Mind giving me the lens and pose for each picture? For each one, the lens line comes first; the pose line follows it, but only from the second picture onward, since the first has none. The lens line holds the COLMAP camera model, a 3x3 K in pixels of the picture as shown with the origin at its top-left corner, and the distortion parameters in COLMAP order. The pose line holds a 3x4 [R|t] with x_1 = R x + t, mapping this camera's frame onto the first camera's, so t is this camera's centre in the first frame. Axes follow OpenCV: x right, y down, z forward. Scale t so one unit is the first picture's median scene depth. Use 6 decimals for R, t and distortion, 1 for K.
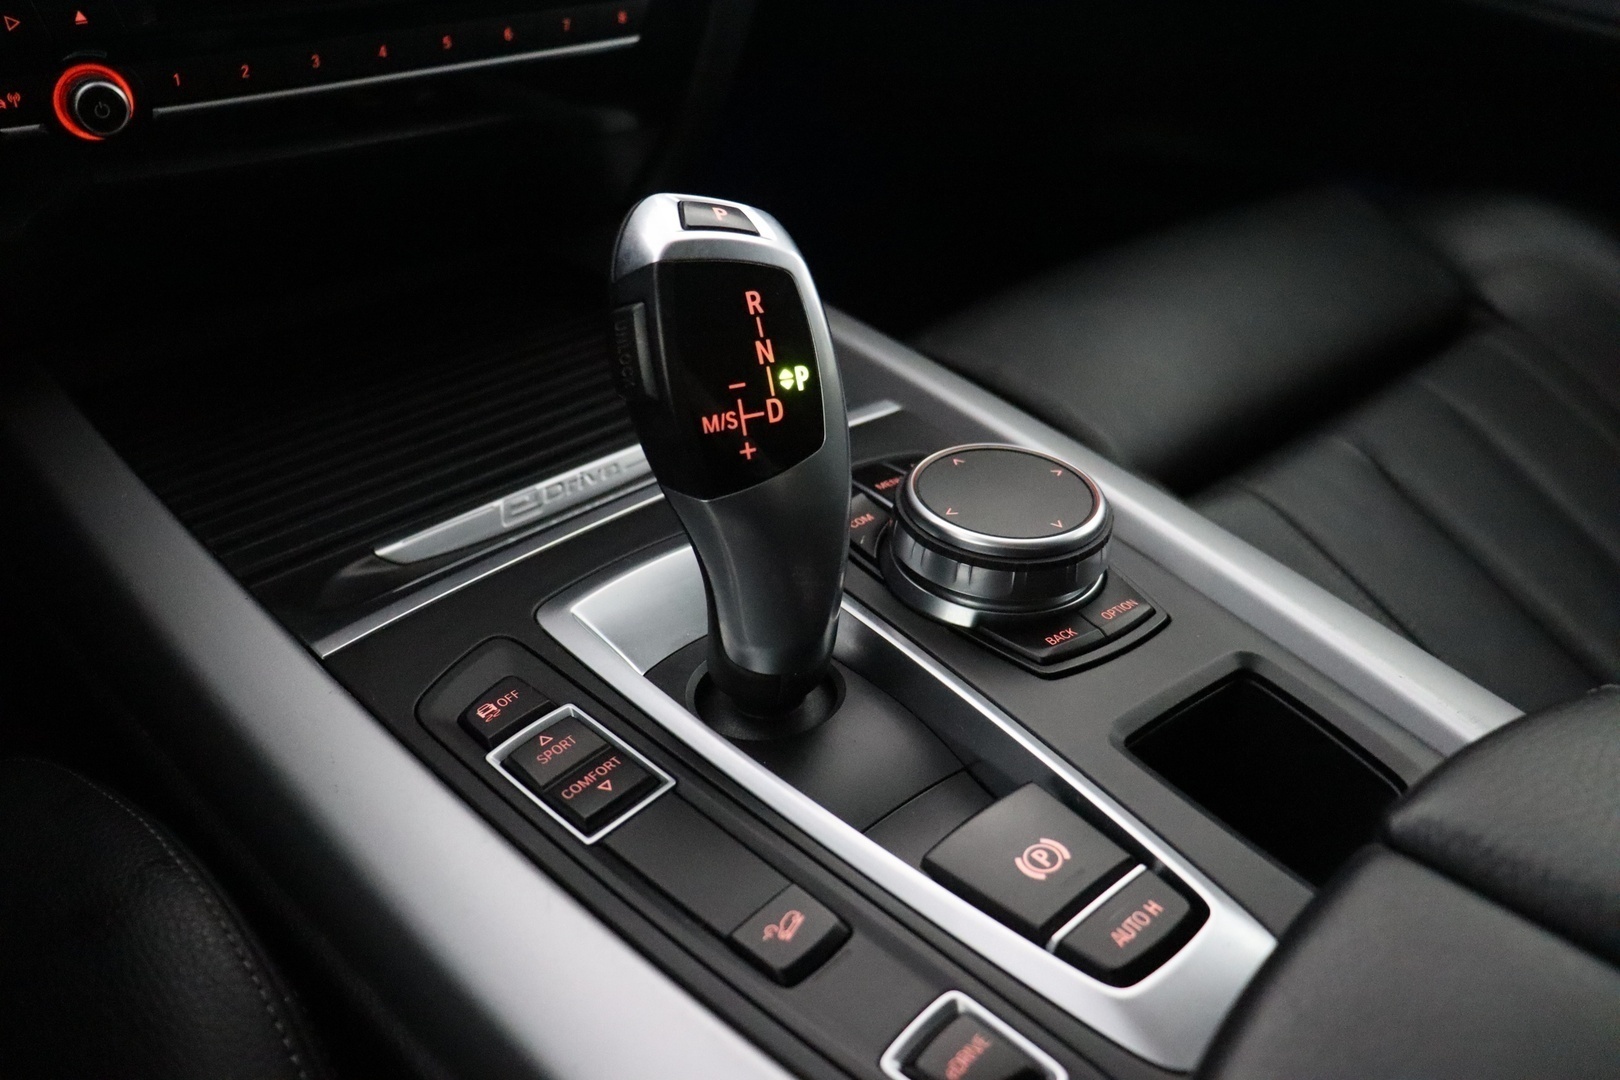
lens RADIAL K [[1400.8, 0, 810.0], [0, 1400.8, 540.0], [0, 0, 1]] dist [-0.128373, 0.104463]
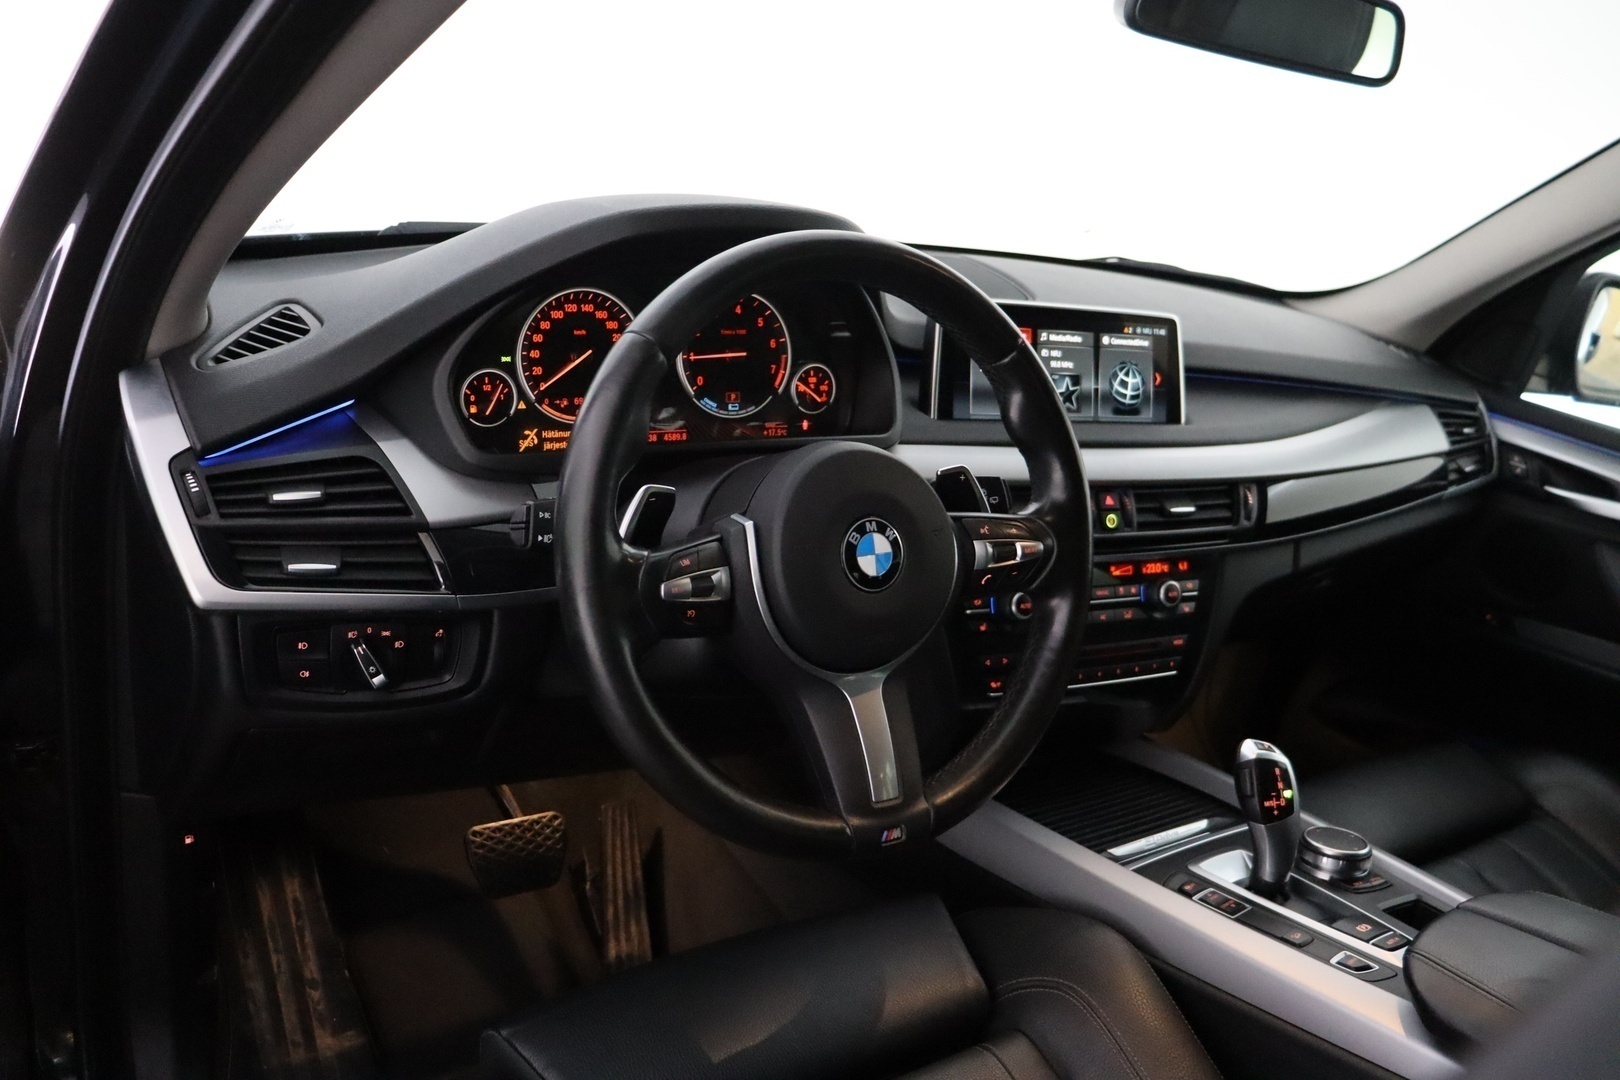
lens RADIAL K [[1400.8, 0, 810.0], [0, 1400.8, 540.0], [0, 0, 1]] dist [-0.128373, 0.104463]
pose [[0.990956, 0.067294, -0.116091, -0.777581], [-0.103396, 0.934371, -0.340969, 0.548582], [0.085527, 0.349889, 0.932879, -2.370420]]
